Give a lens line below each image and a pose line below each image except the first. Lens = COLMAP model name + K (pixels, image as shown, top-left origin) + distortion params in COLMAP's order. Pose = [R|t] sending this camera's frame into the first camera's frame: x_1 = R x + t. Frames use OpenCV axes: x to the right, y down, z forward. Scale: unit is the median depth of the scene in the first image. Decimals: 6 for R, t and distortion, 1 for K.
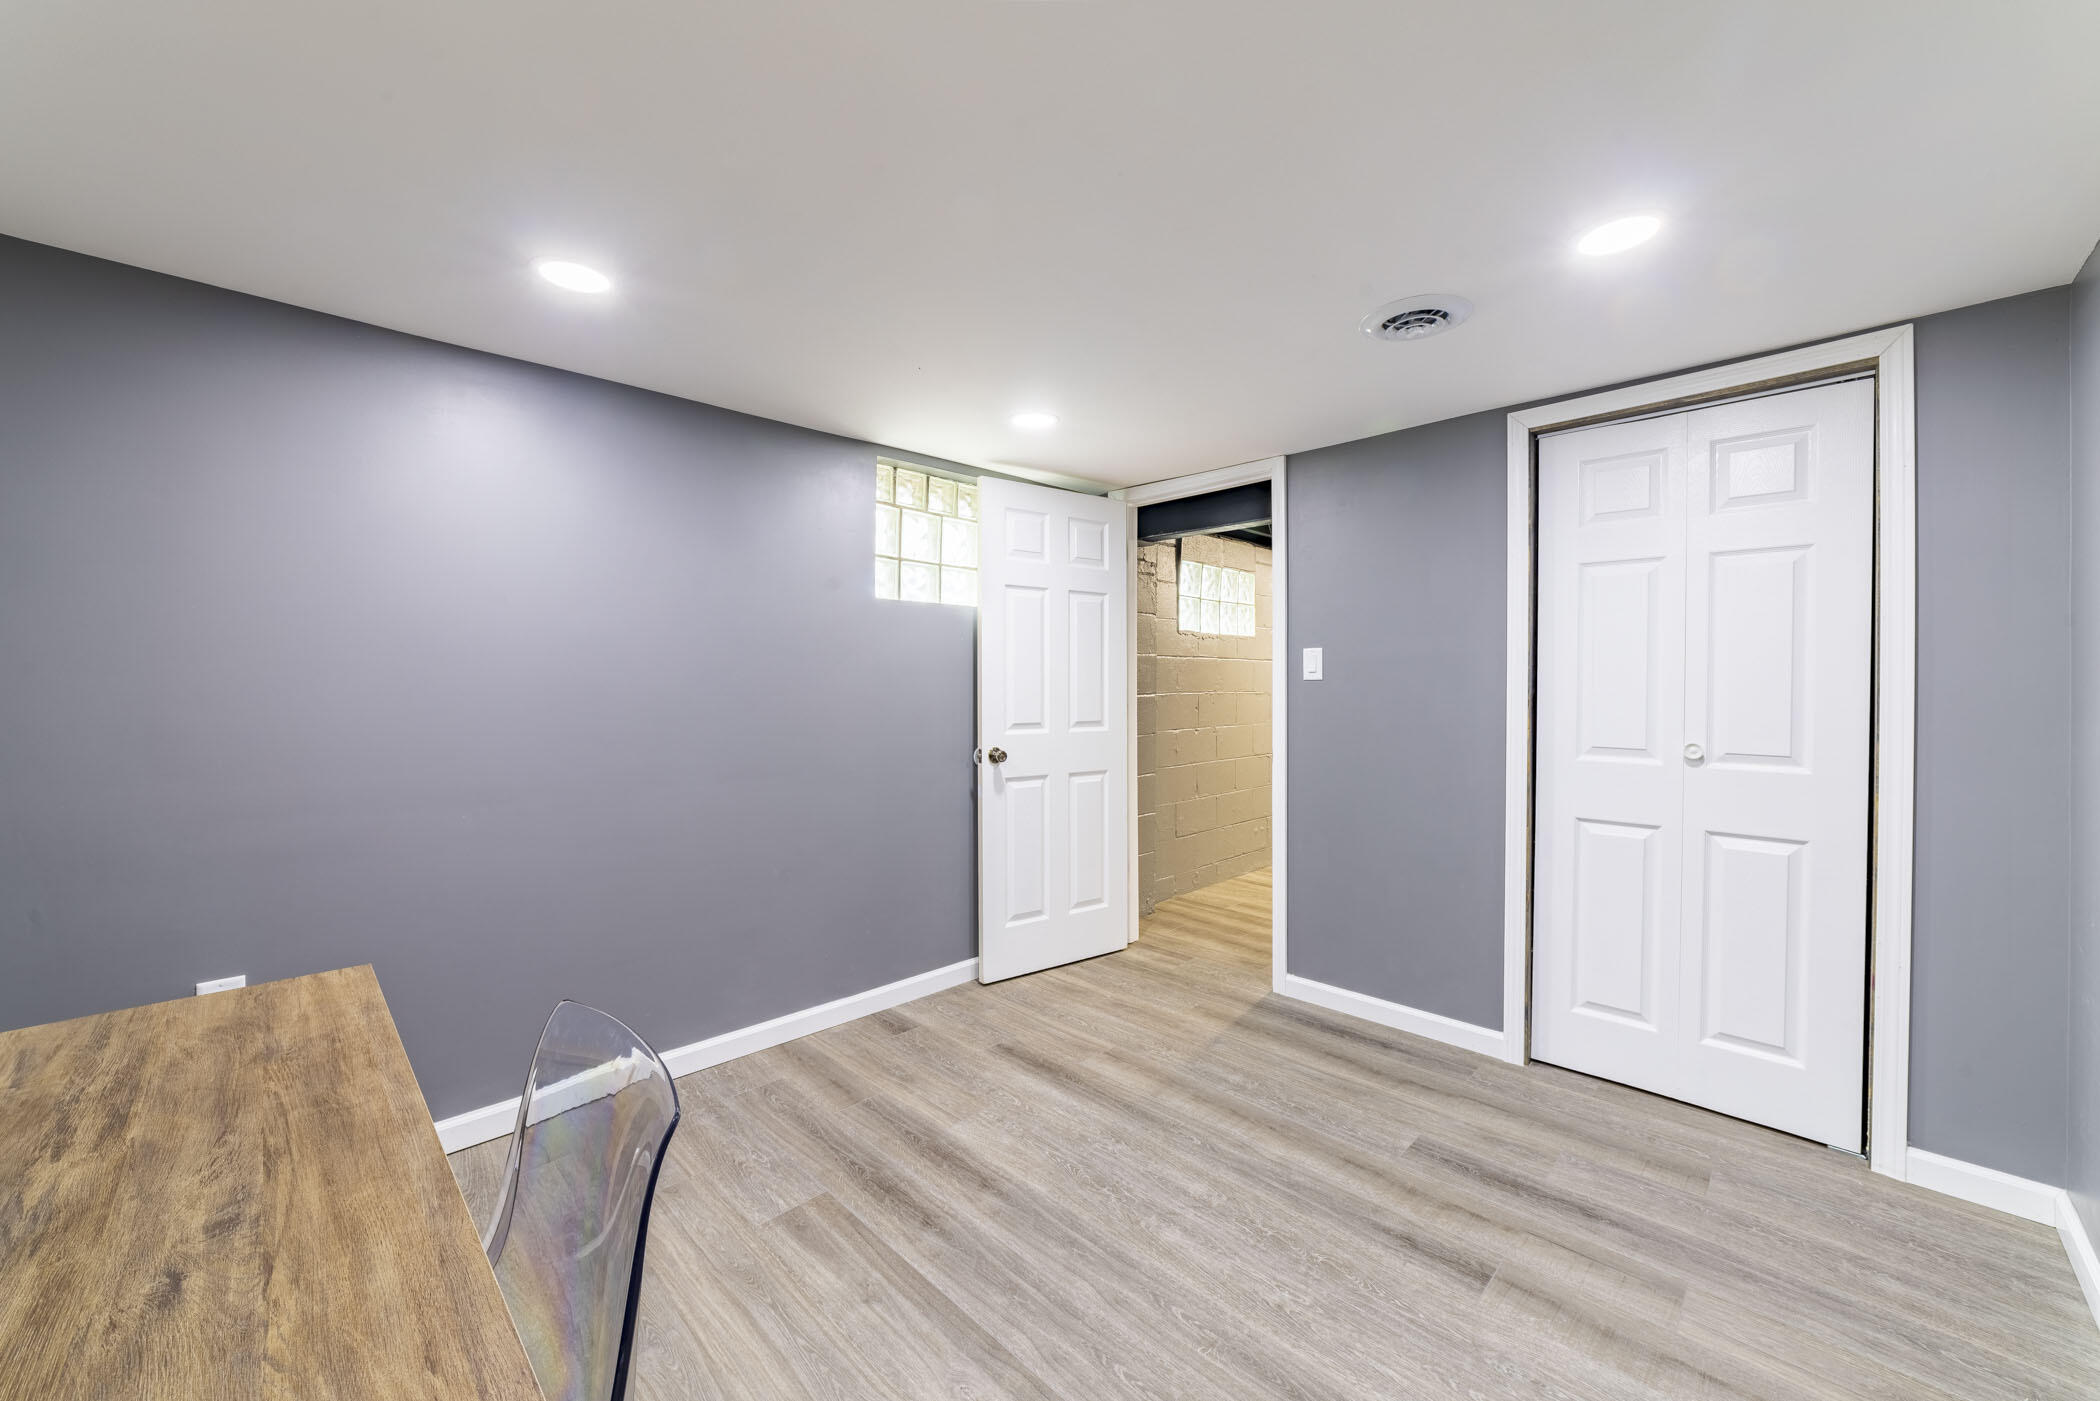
lens RADIAL K [[787.0, 0, 1054.9], [0, 787.0, 683.2], [0, 0, 1]] dist [-0.028591, 0.009770]
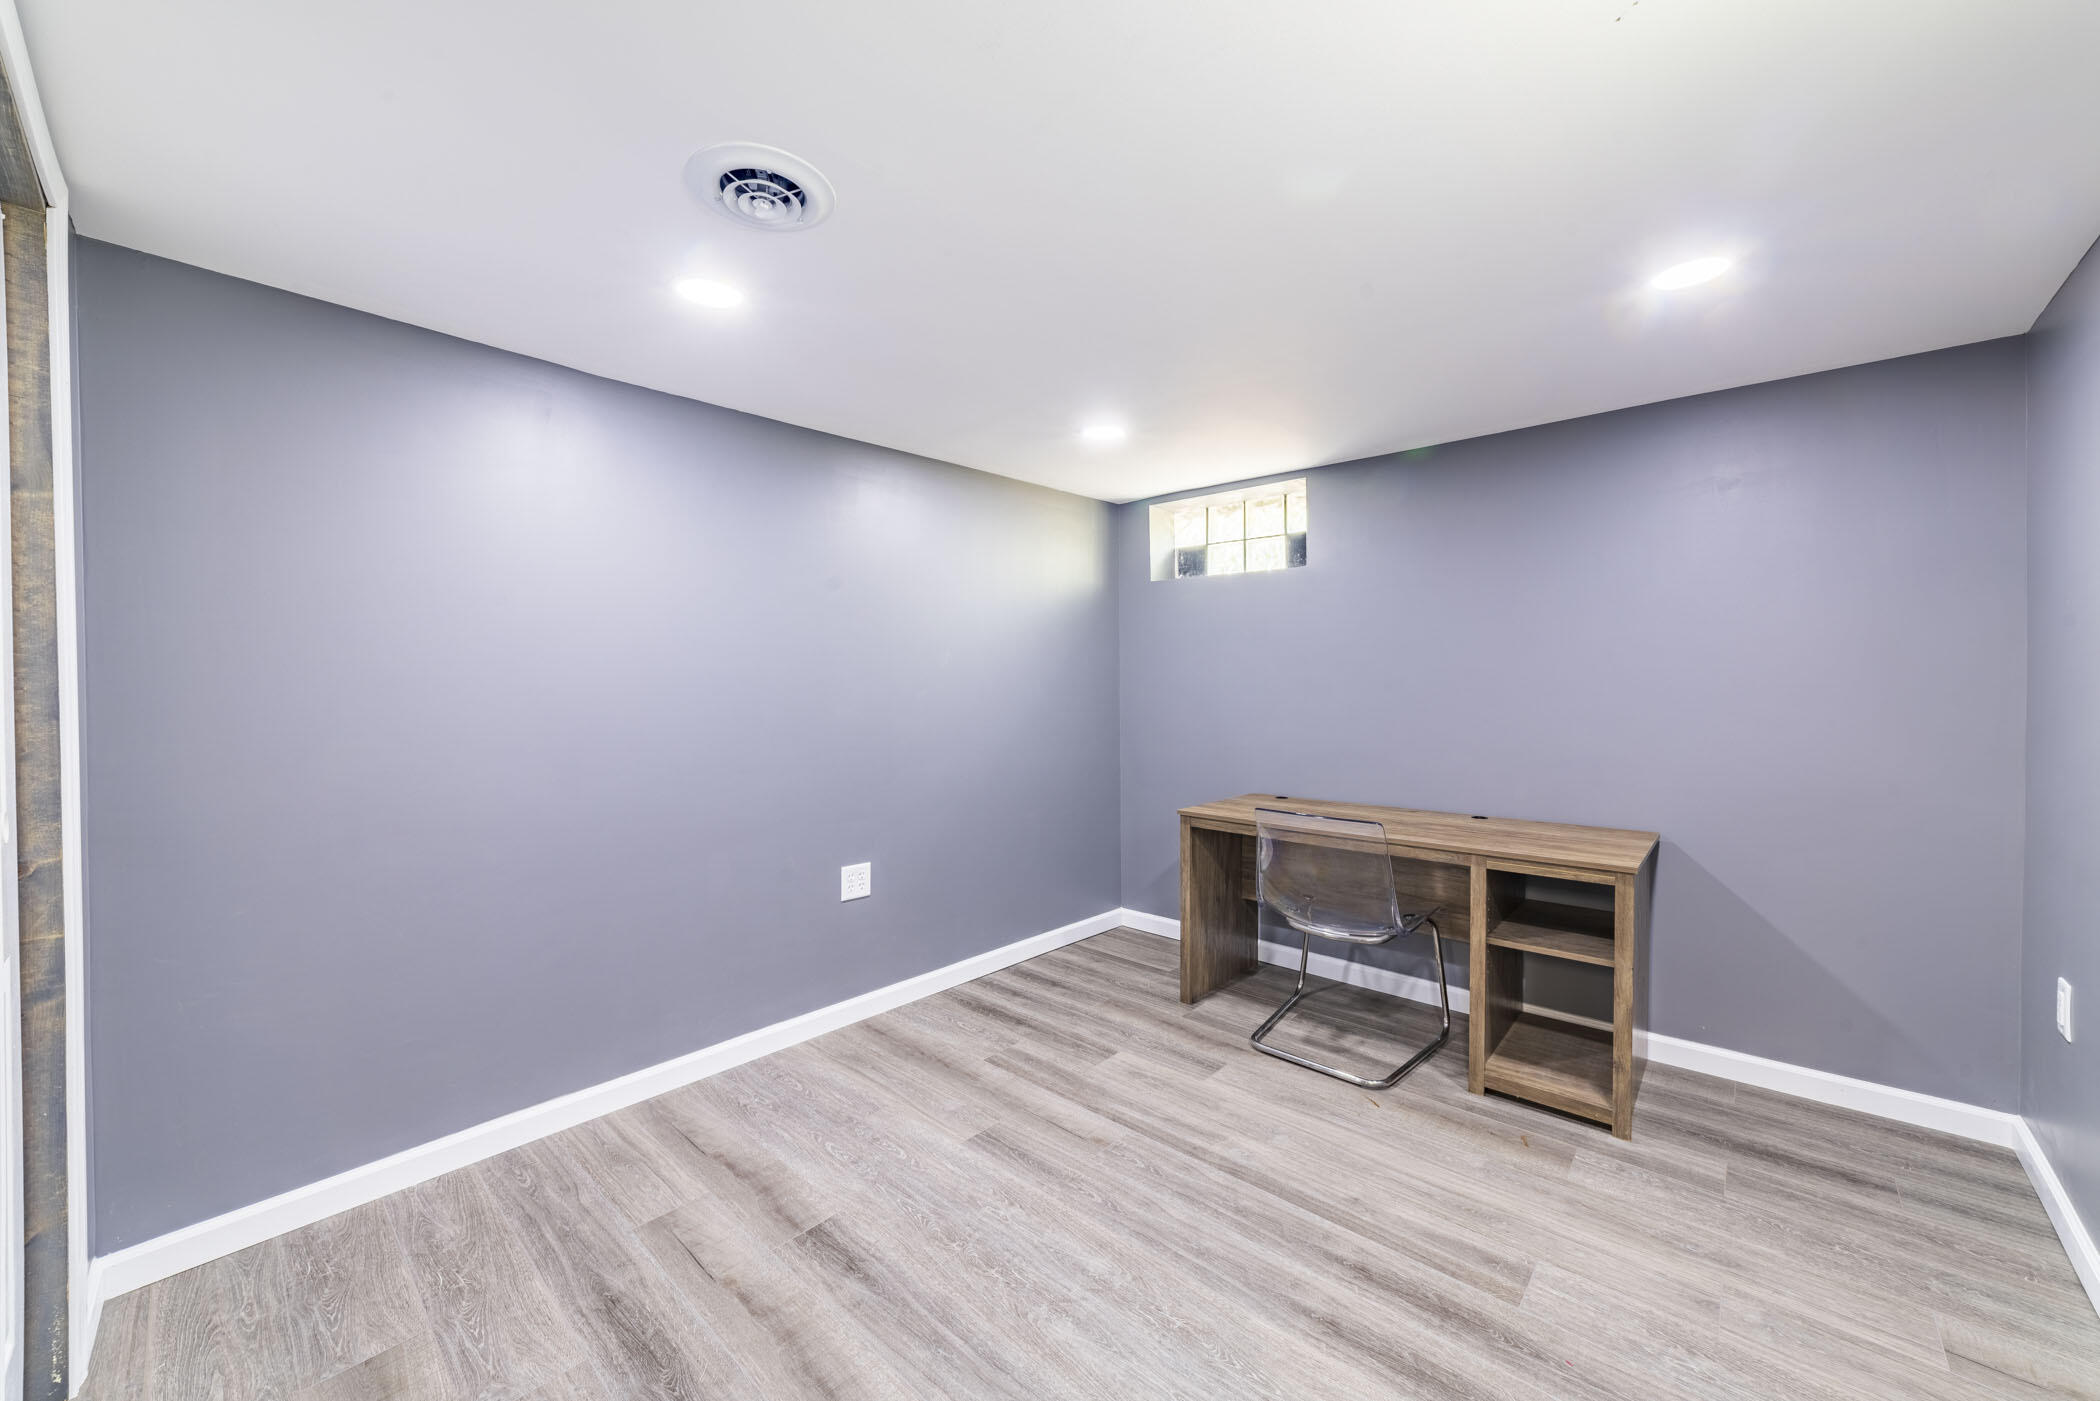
lens RADIAL K [[787.0, 0, 1054.9], [0, 787.0, 683.2], [0, 0, 1]] dist [-0.028591, 0.009770]
pose [[-0.998675, 0.004019, -0.051301, 0.254023], [0.003690, 0.999972, 0.006511, -0.006170], [0.051326, 0.006313, -0.998662, 1.981618]]
